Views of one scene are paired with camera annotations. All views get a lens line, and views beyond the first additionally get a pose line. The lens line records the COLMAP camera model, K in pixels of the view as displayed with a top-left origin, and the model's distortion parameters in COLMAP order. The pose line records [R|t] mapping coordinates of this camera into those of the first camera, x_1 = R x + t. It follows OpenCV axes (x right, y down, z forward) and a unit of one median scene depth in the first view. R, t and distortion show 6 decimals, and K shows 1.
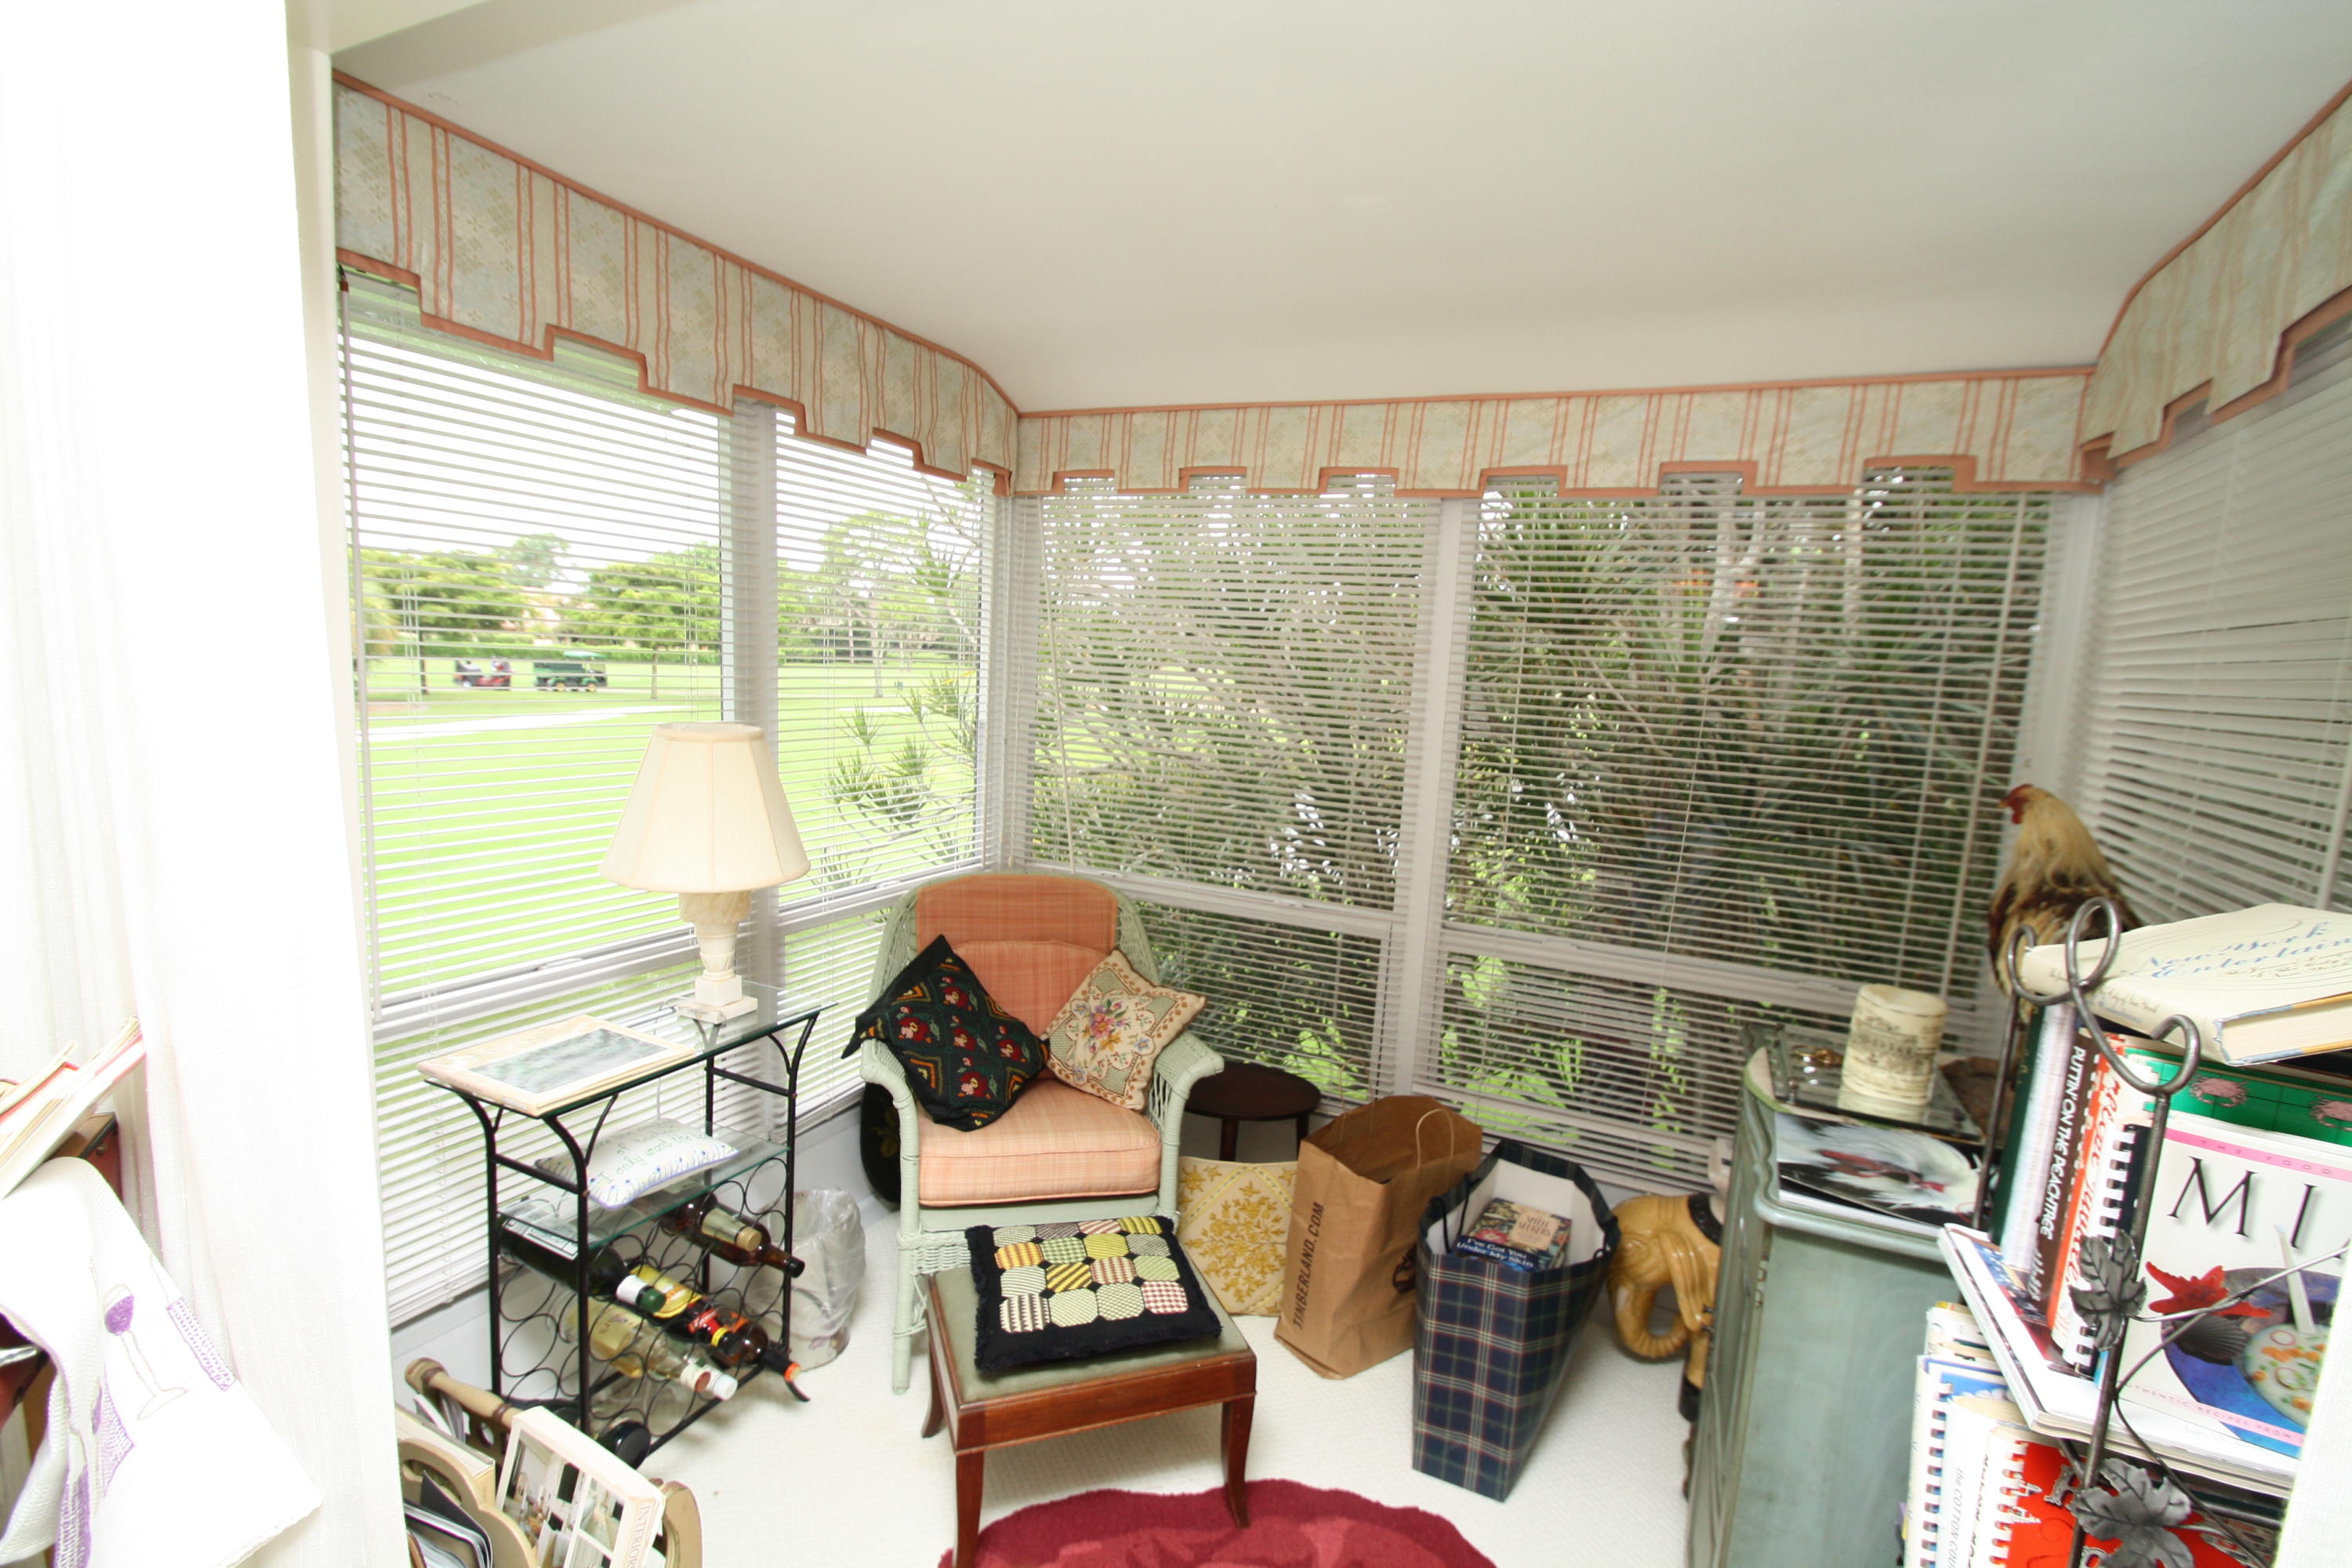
lens RADIAL K [[1085.9, 0, 1184.2], [0, 1085.9, 797.6], [0, 0, 1]] dist [0.022347, 0.000113]
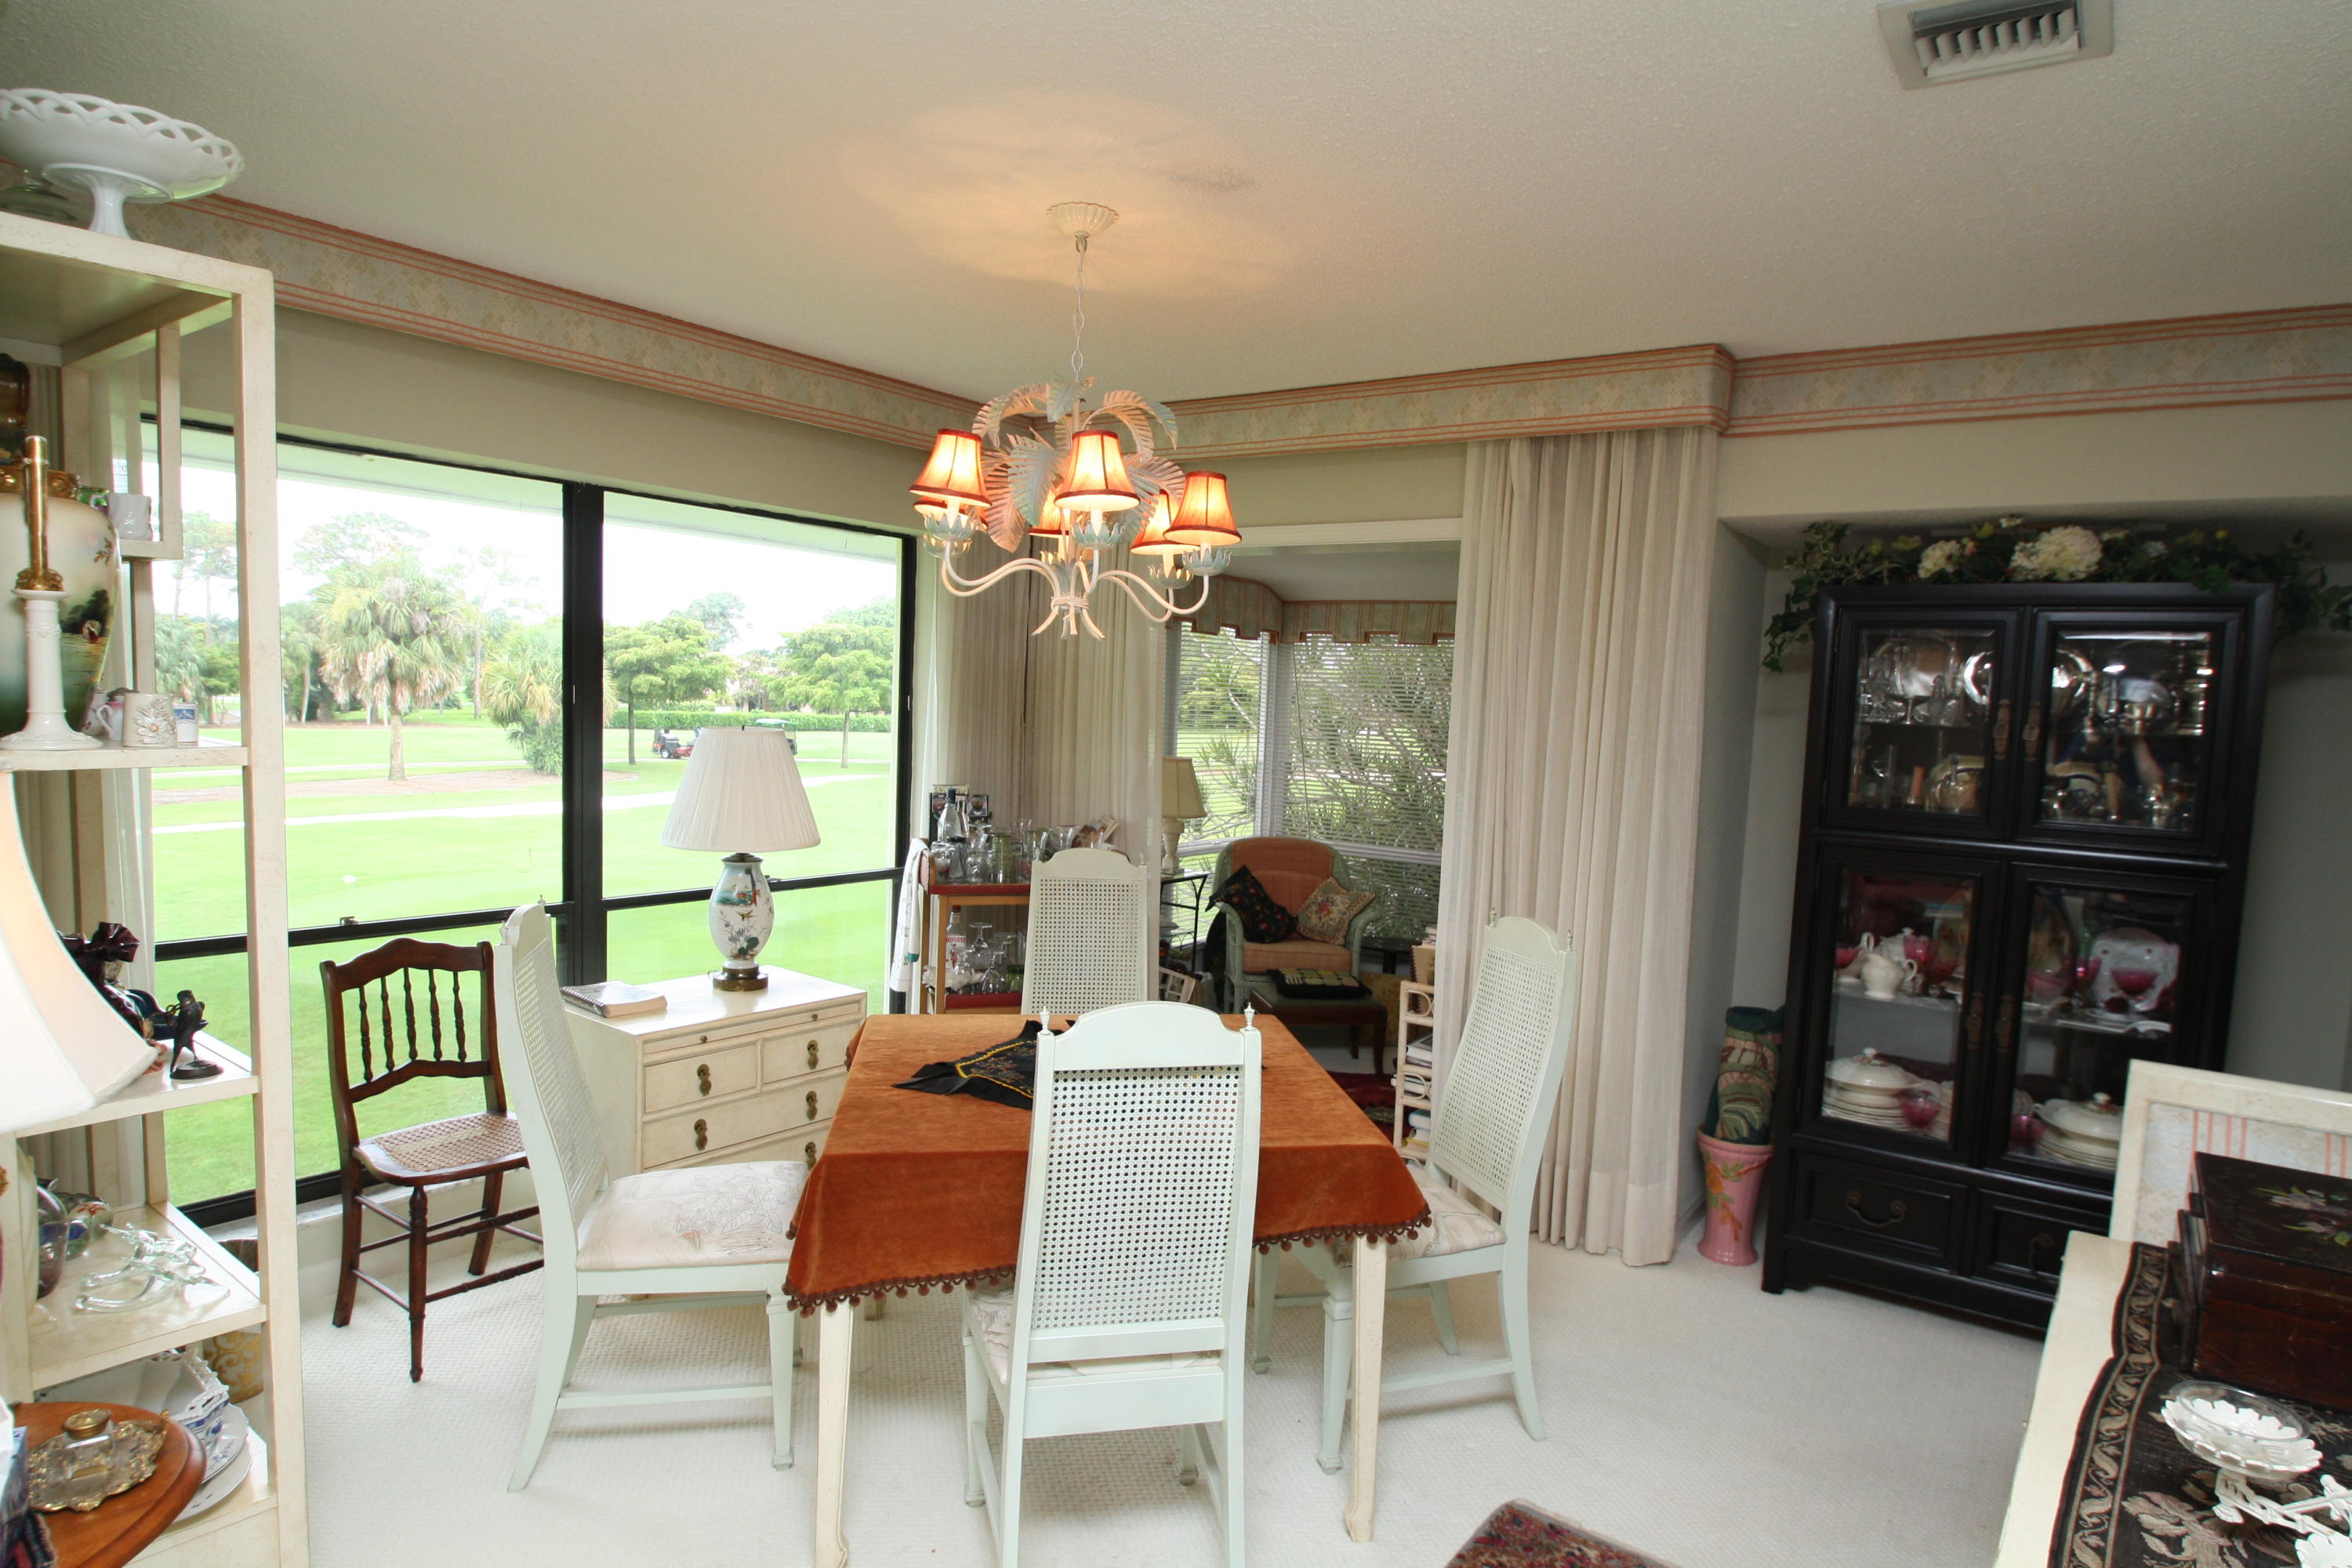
lens RADIAL K [[1333.8, 0, 1193.8], [0, 1333.8, 815.0], [0, 0, 1]] dist [0.003748, -0.023294]
pose [[0.985235, 0.000157, -0.171207, 0.078843], [-0.009491, 0.998512, -0.053701, 0.123577], [0.170944, 0.054533, 0.983770, -1.070383]]
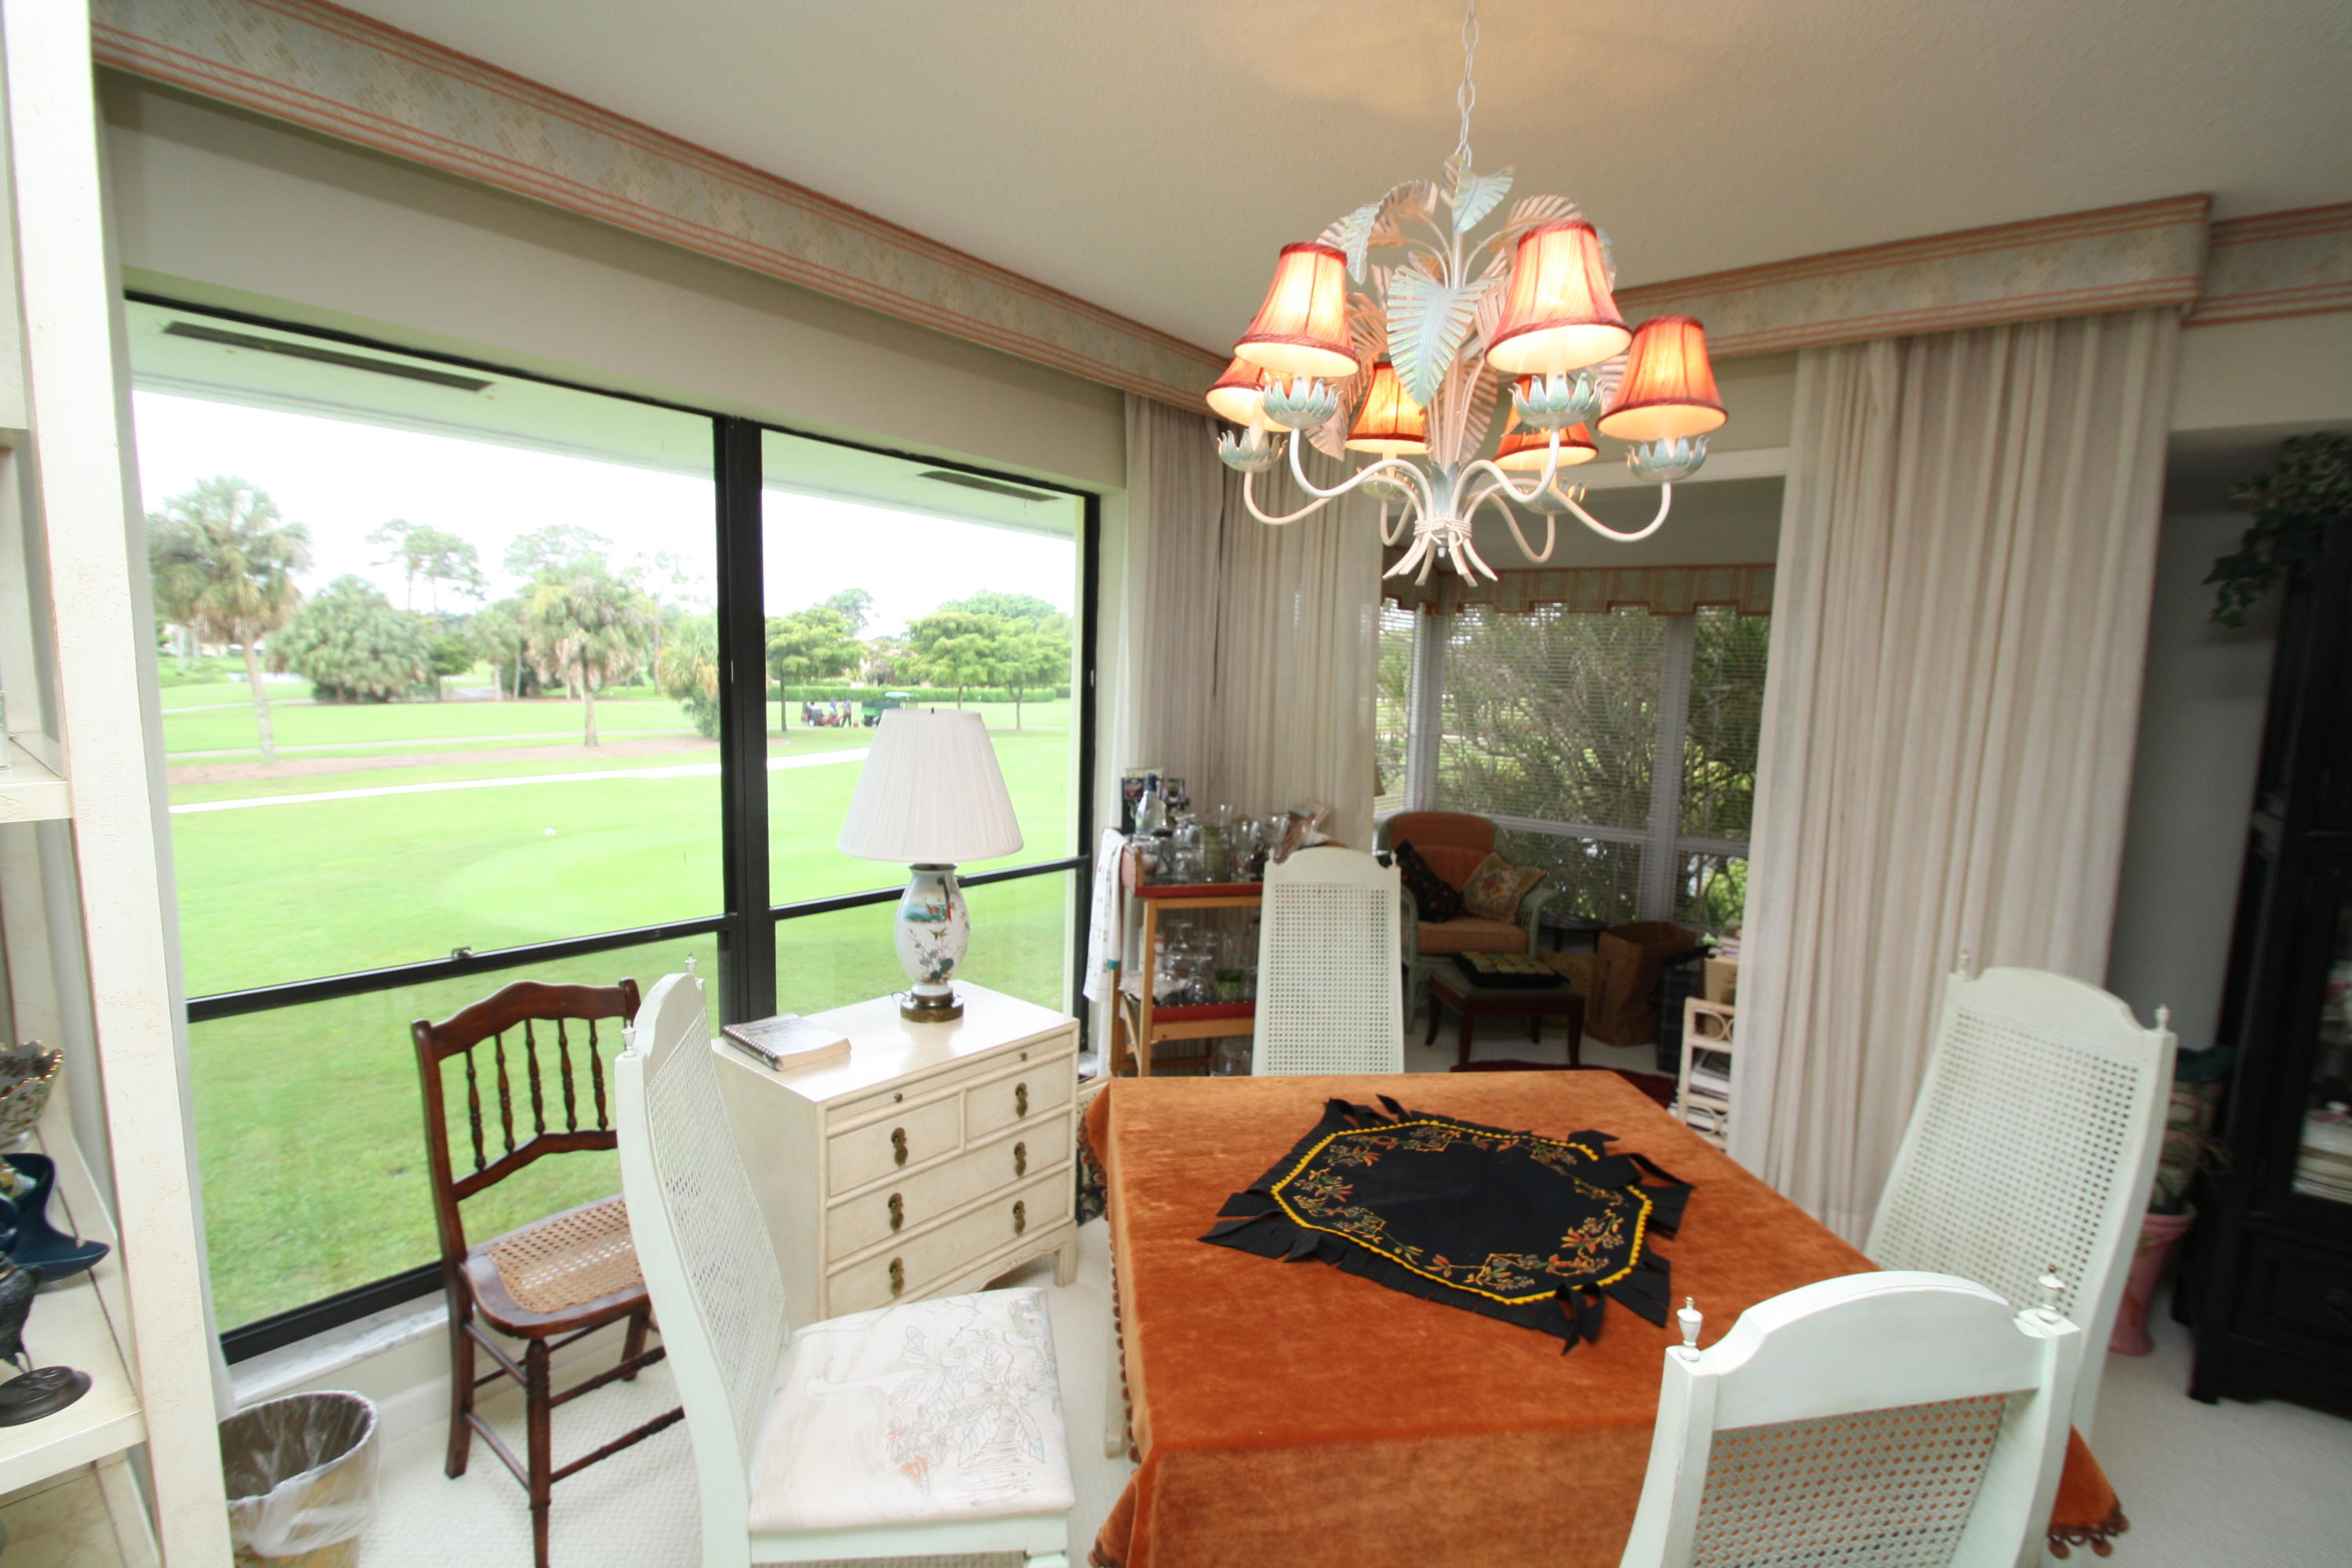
lens RADIAL K [[1095.9, 0, 1196.9], [0, 1095.9, 806.9], [0, 0, 1]] dist [0.015649, -0.017758]
pose [[0.977747, 0.001801, -0.209778, -0.130107], [-0.005846, 0.999809, -0.018666, 0.078115], [0.209704, 0.019477, 0.977571, -0.768082]]
